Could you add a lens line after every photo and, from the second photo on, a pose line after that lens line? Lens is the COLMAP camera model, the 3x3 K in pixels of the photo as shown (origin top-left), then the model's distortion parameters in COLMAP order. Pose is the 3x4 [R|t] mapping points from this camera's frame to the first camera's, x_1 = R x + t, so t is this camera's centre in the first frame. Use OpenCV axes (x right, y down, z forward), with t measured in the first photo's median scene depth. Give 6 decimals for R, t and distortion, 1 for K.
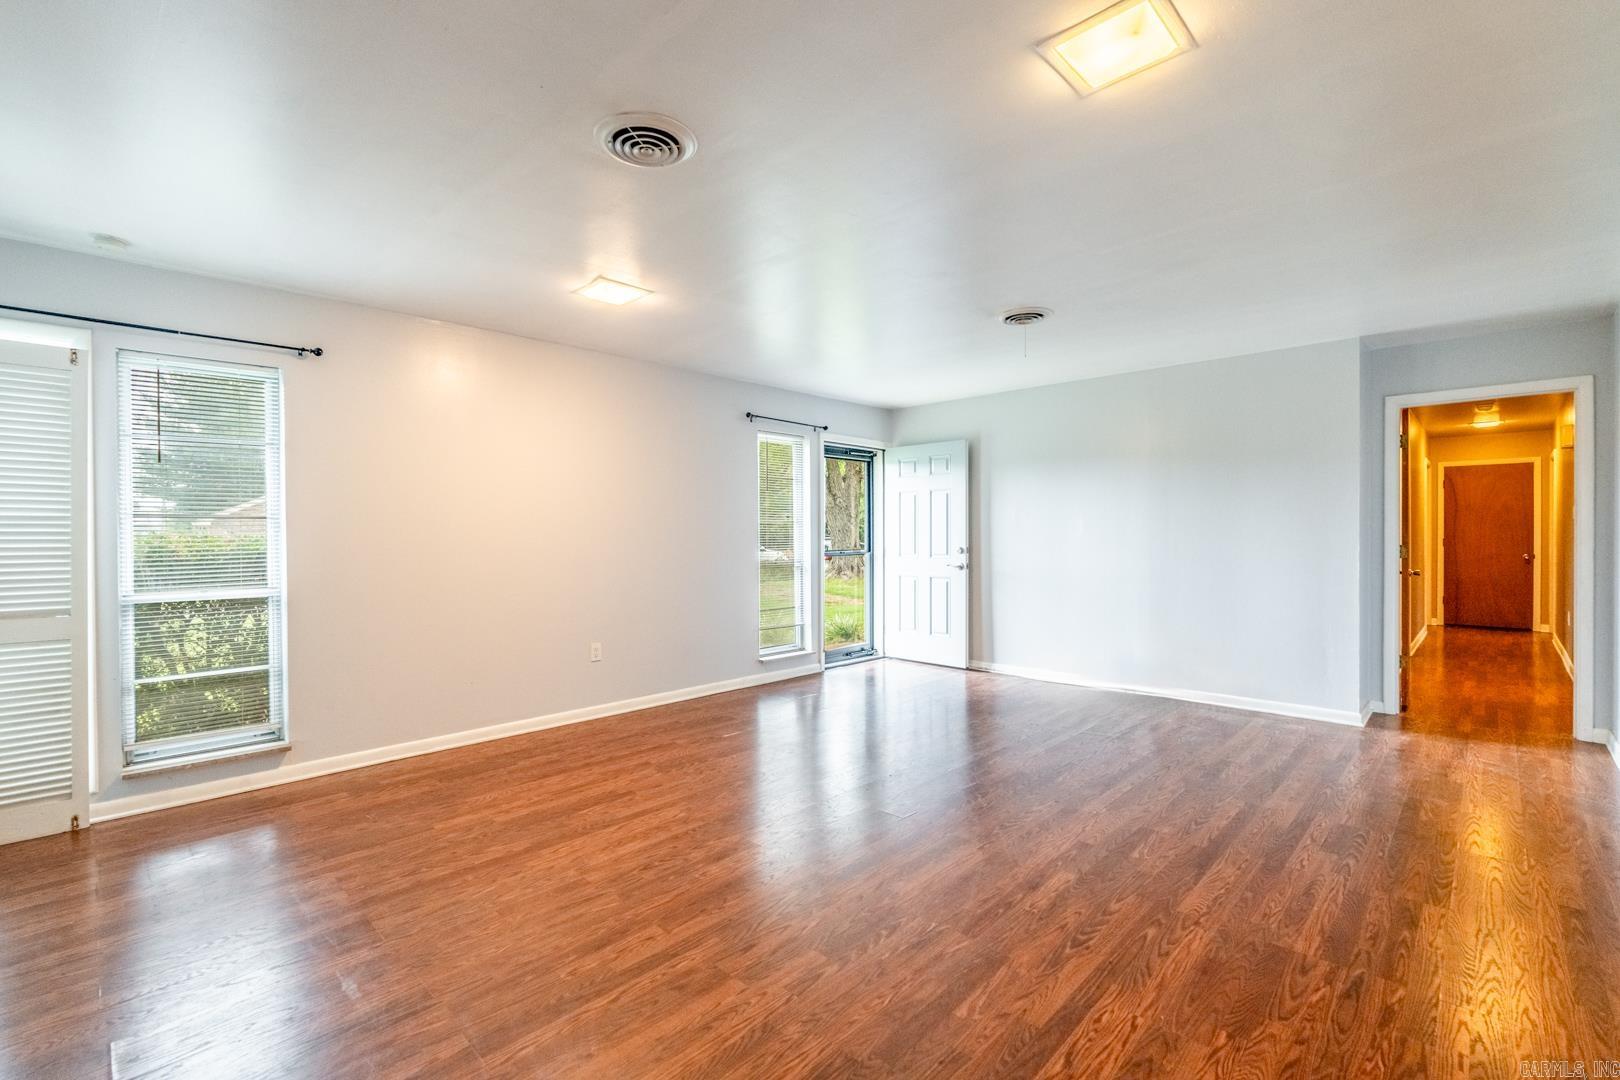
lens RADIAL K [[708.0, 0, 799.8], [0, 708.0, 538.6], [0, 0, 1]] dist [-0.001923, 0.000059]
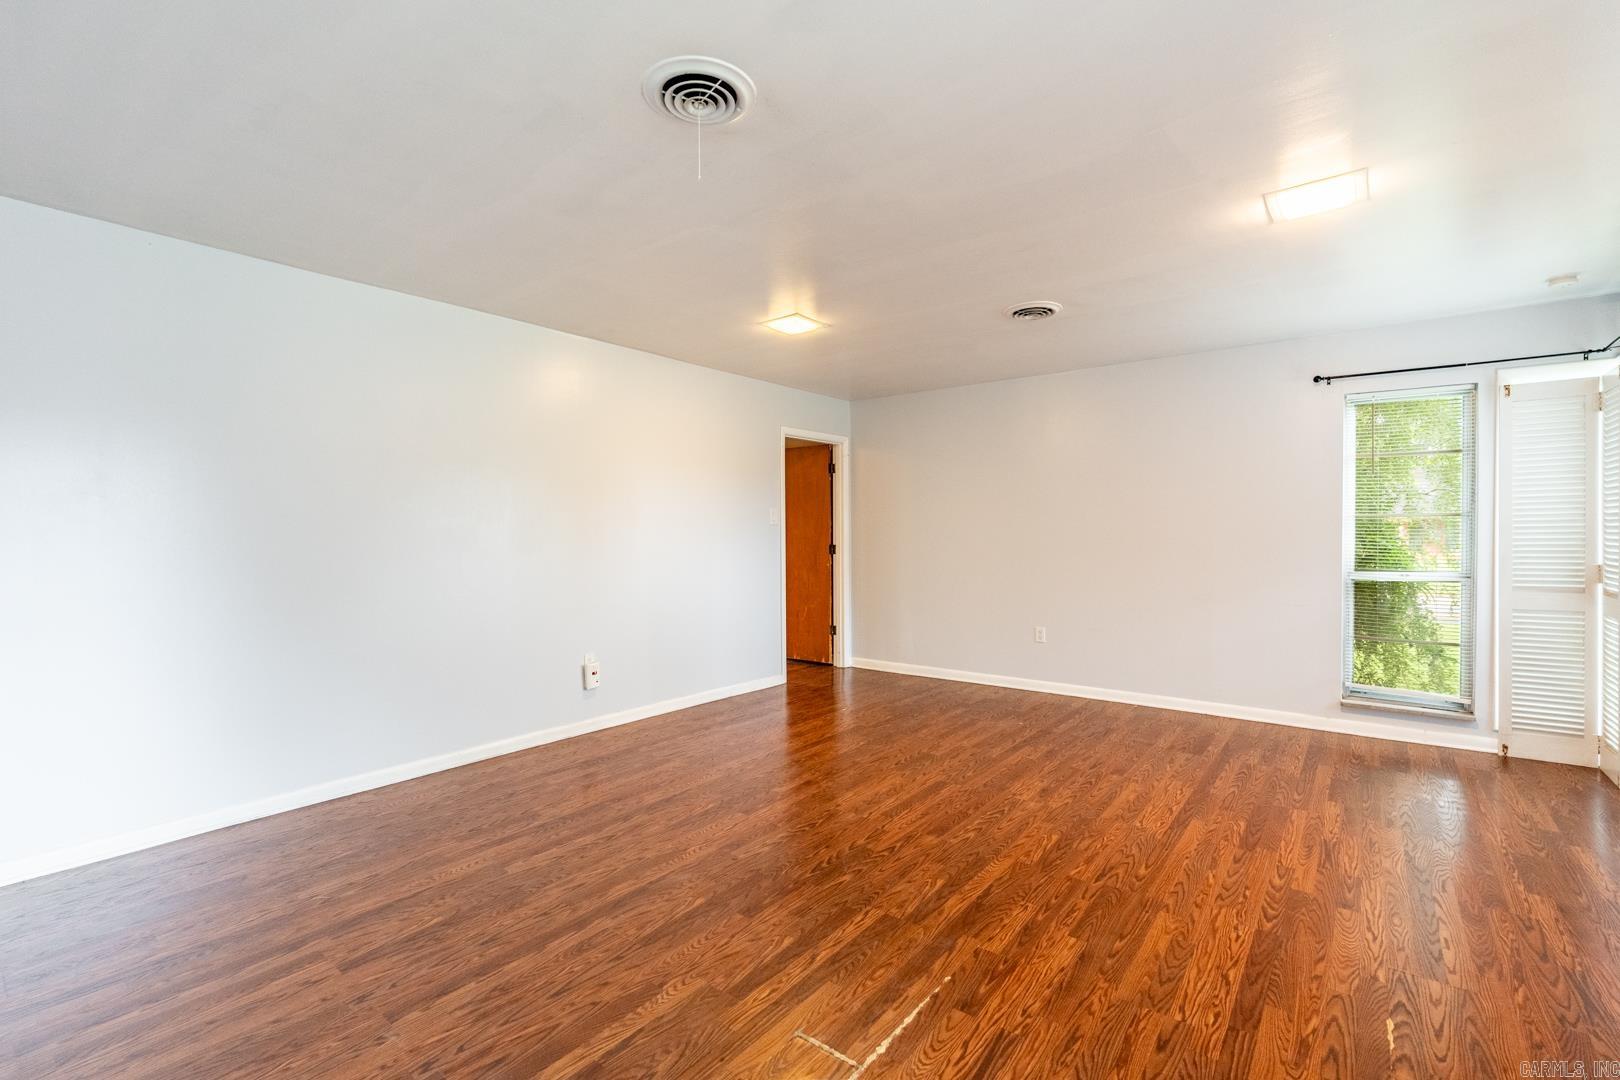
lens RADIAL K [[708.0, 0, 799.8], [0, 708.0, 538.6], [0, 0, 1]] dist [-0.001923, 0.000059]
pose [[-0.995126, 0.011028, -0.097993, 0.417896], [0.009576, 0.999838, 0.015271, -0.019124], [0.098145, 0.014258, -0.995070, 2.098089]]
